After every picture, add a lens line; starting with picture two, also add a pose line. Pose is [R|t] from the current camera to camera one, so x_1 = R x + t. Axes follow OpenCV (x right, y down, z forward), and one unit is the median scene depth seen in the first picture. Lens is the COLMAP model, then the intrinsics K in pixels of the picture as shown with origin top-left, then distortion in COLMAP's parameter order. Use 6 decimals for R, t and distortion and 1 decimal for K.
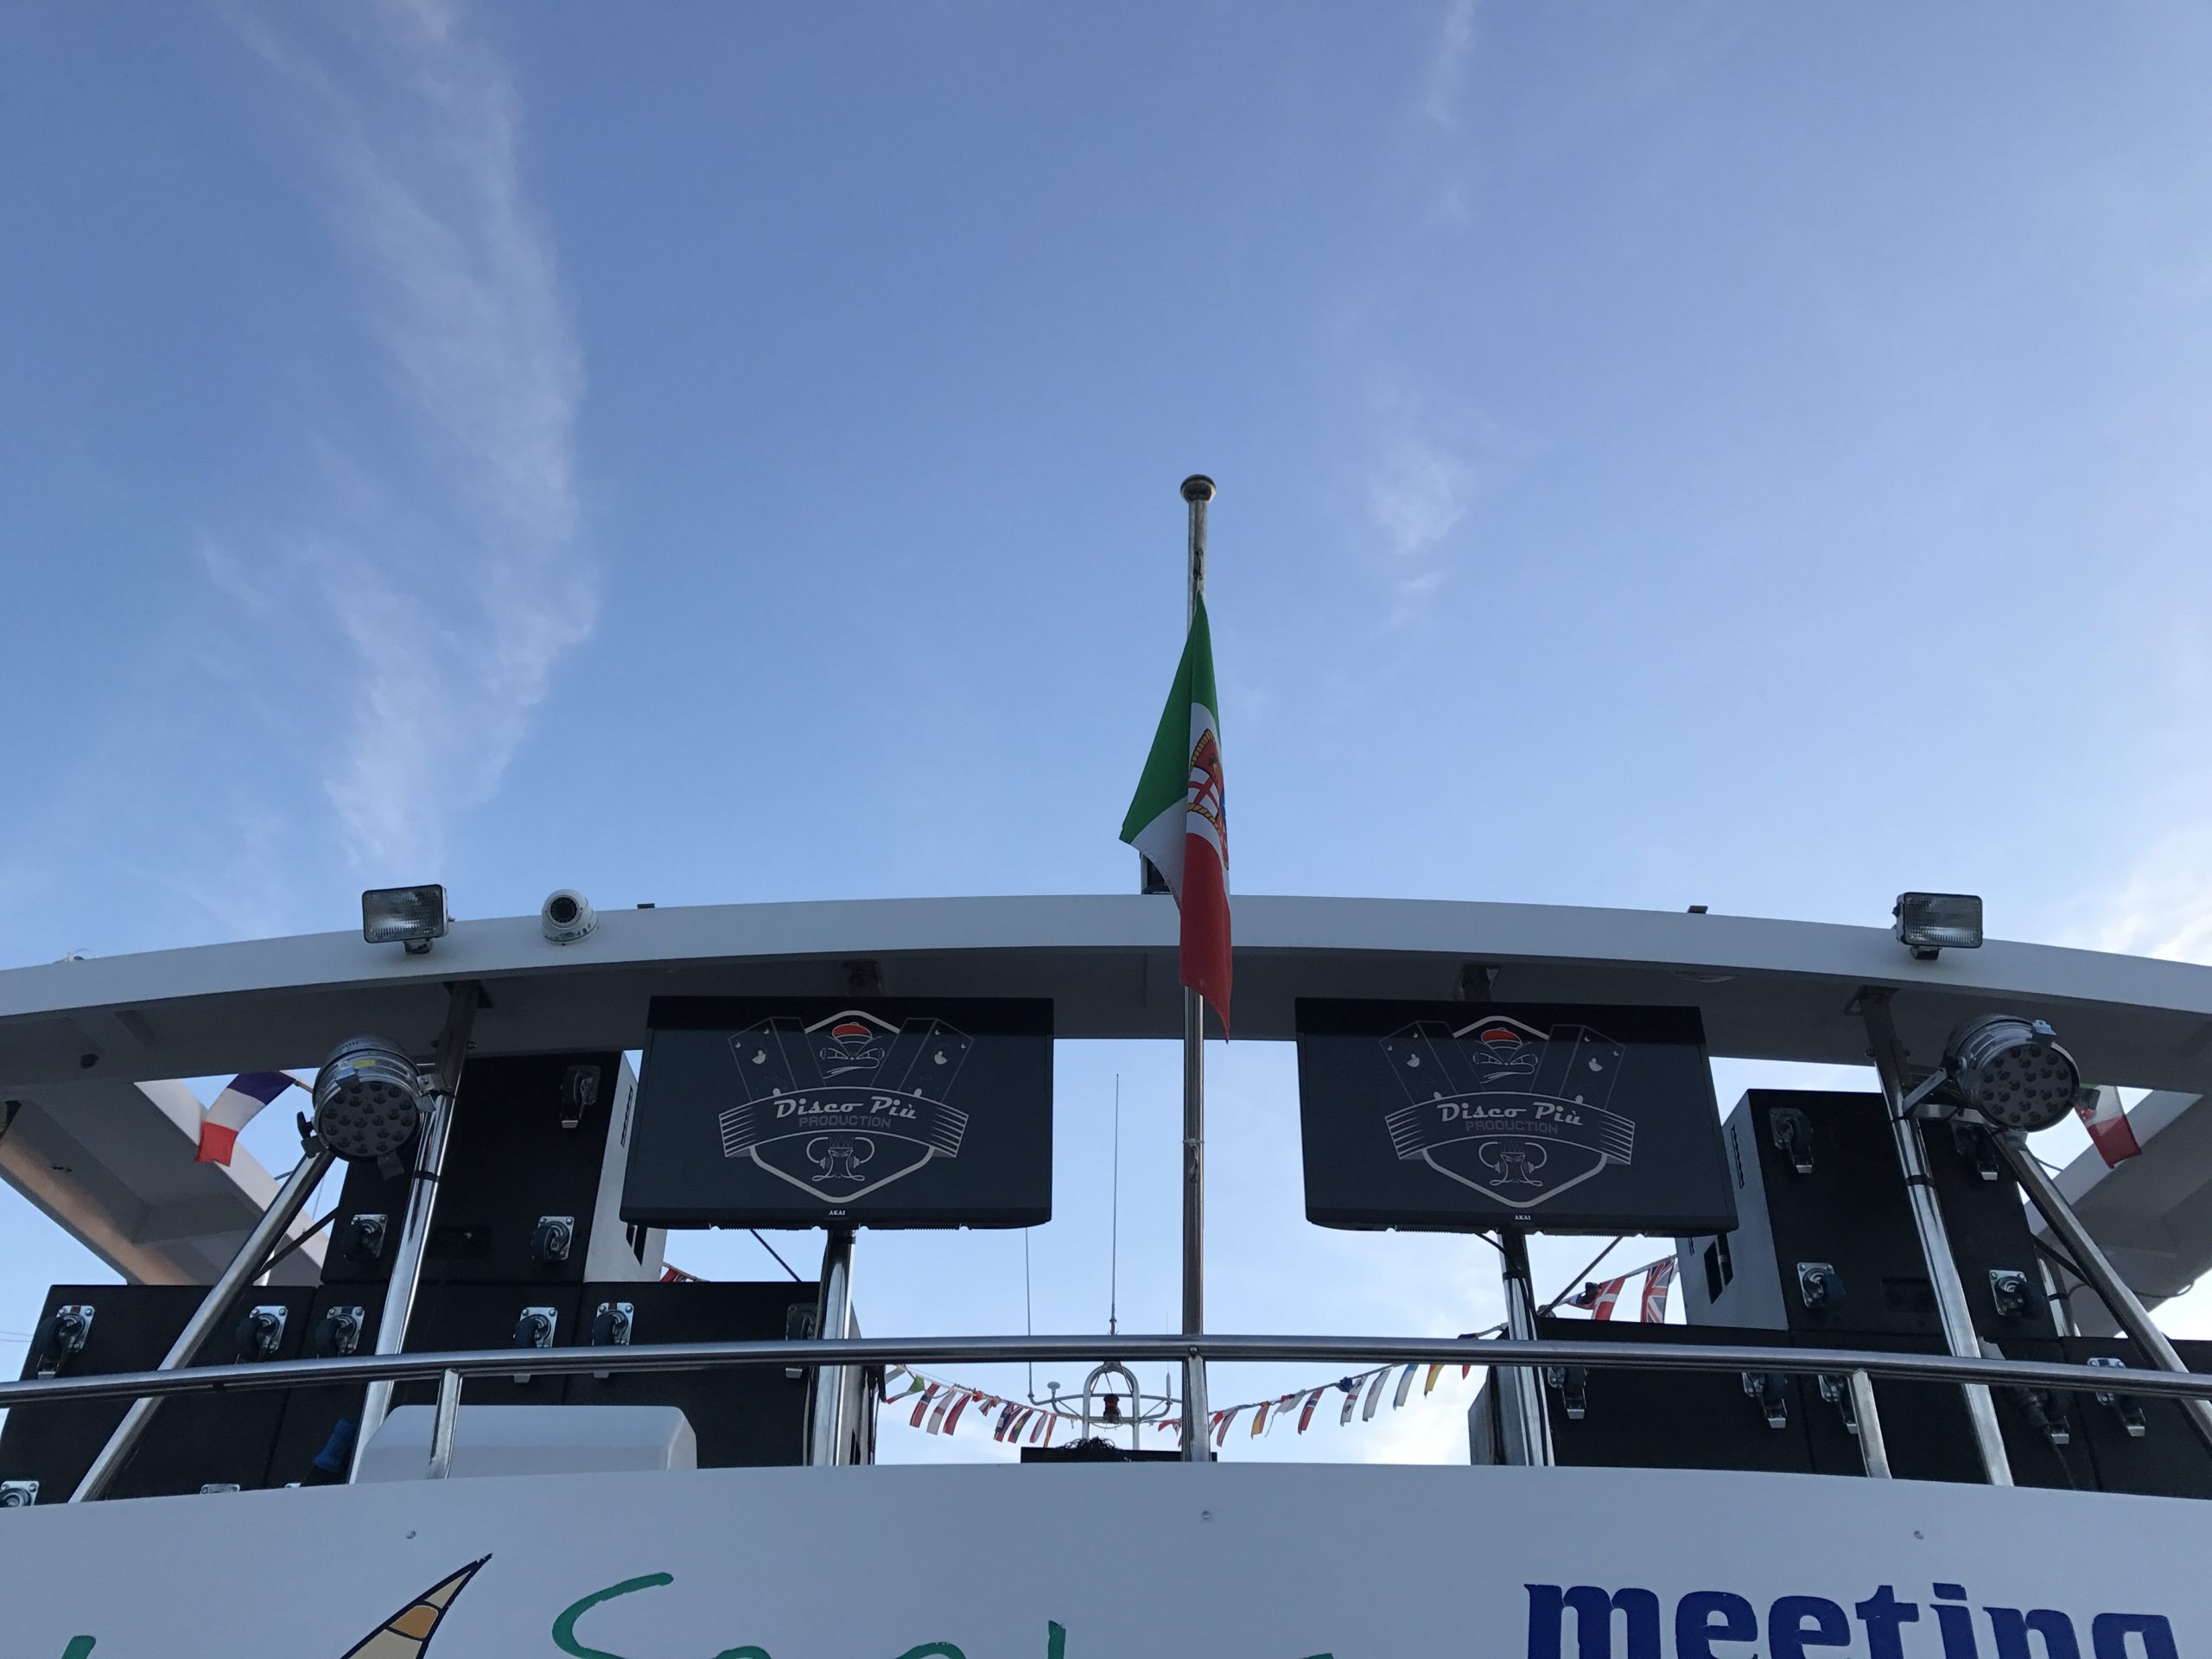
lens RADIAL K [[1842.8, 0, 1078.5], [0, 1842.8, 814.3], [0, 0, 1]] dist [0.126042, -0.354432]
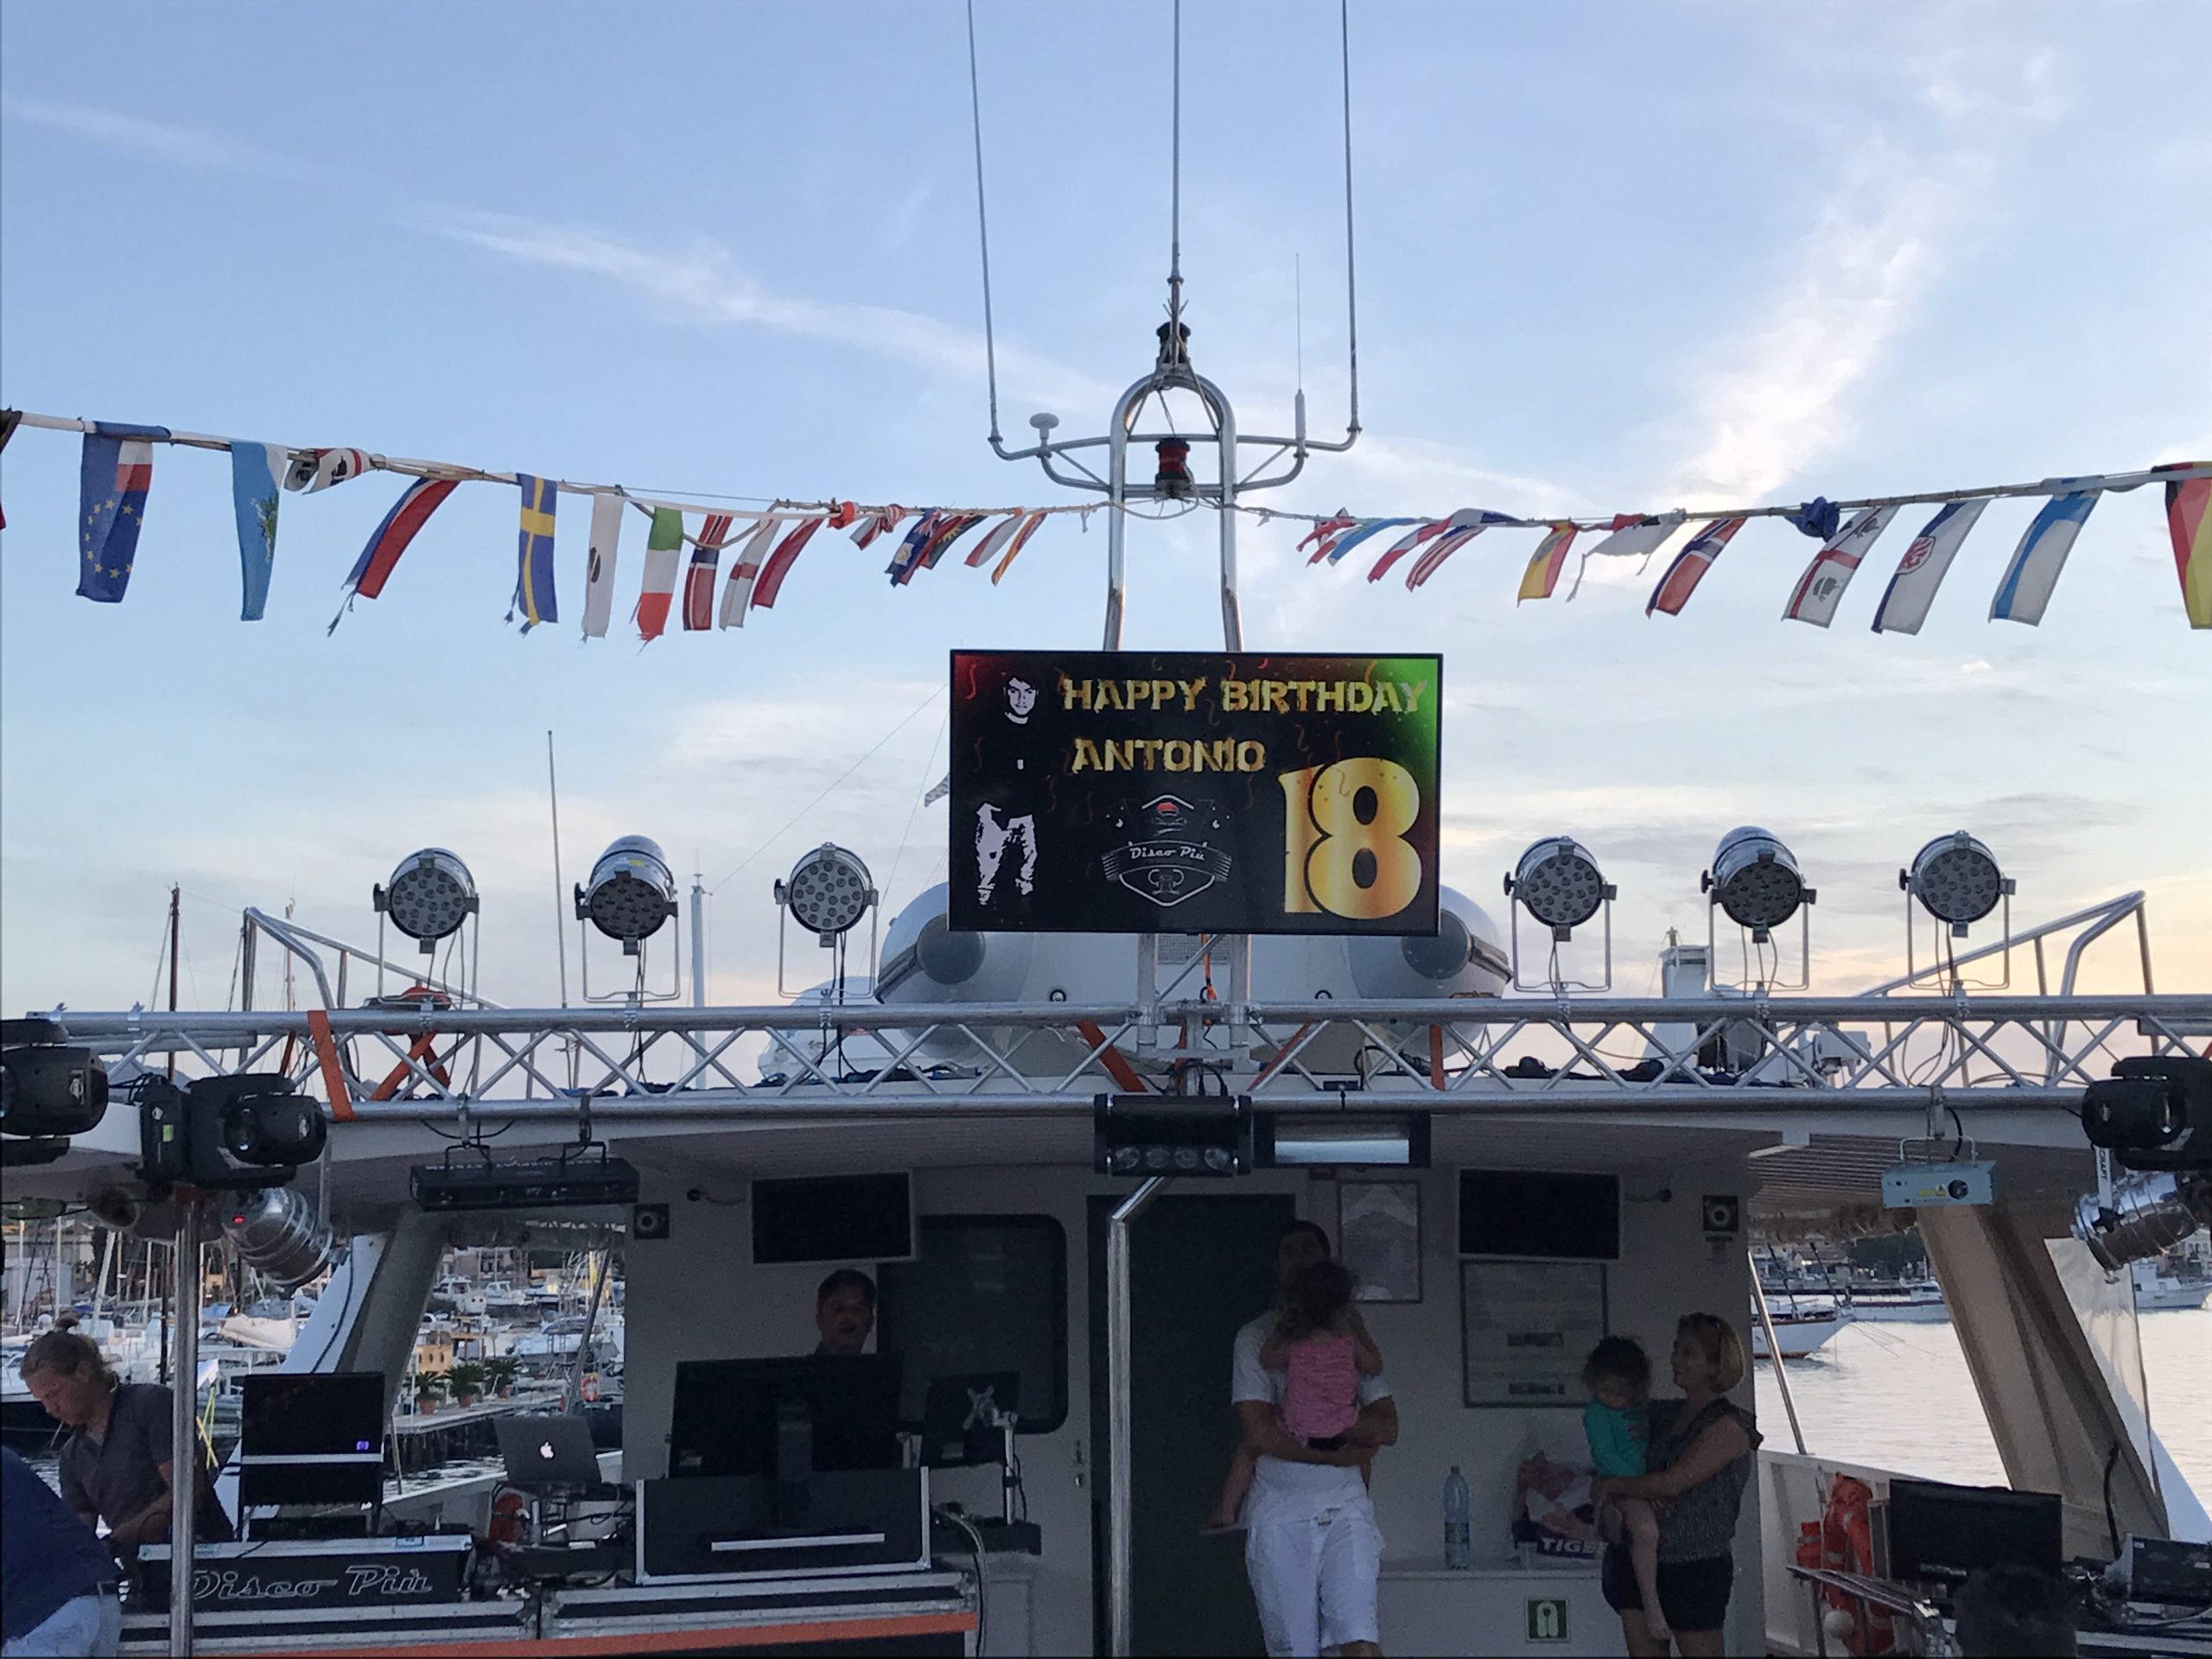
lens RADIAL K [[3370.6, 0, 1059.6], [0, 3370.6, 830.4], [0, 0, 1]] dist [0.303299, -1.462289]
pose [[0.999706, -0.016352, -0.017928, 0.004585], [0.022542, 0.899284, 0.436784, 0.051405], [0.008980, -0.437059, 0.899388, 0.289742]]
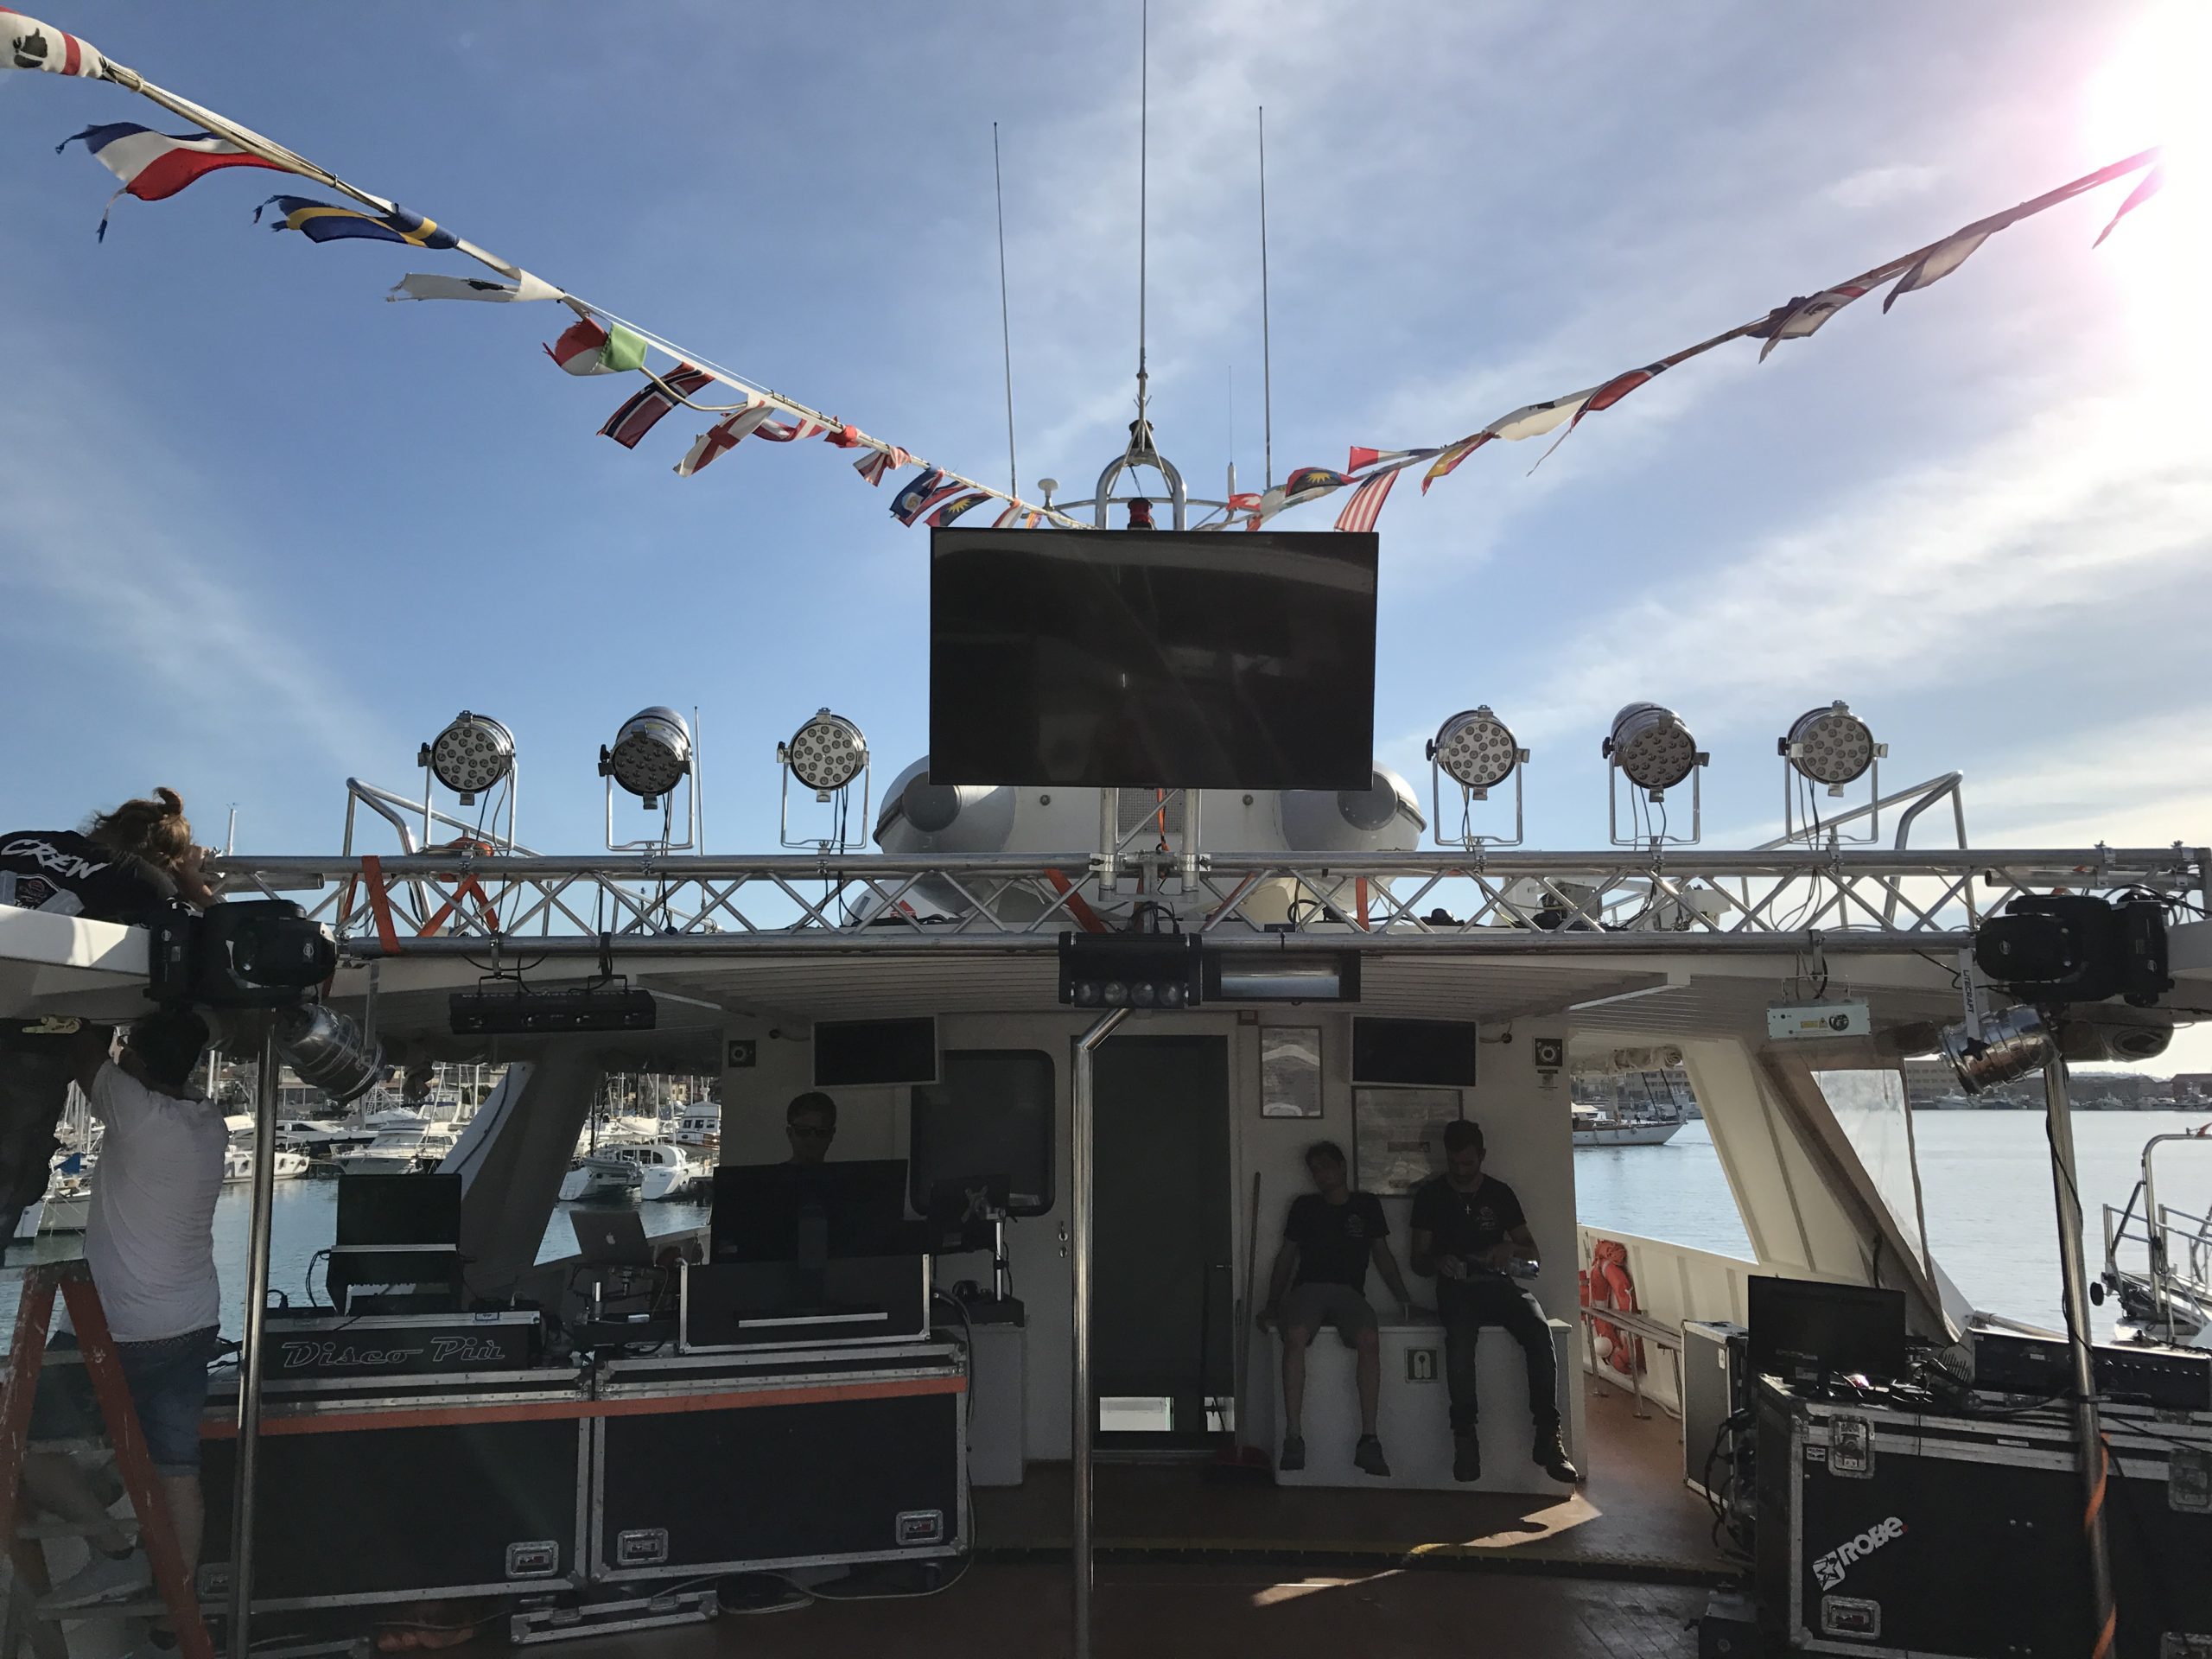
lens RADIAL K [[1842.8, 0, 1078.5], [0, 1842.8, 814.3], [0, 0, 1]] dist [0.126042, -0.354432]
pose [[0.999746, -0.010437, -0.019975, 0.010845], [0.017827, 0.908462, 0.417588, 0.193316], [0.013789, -0.417838, 0.908417, 0.504636]]
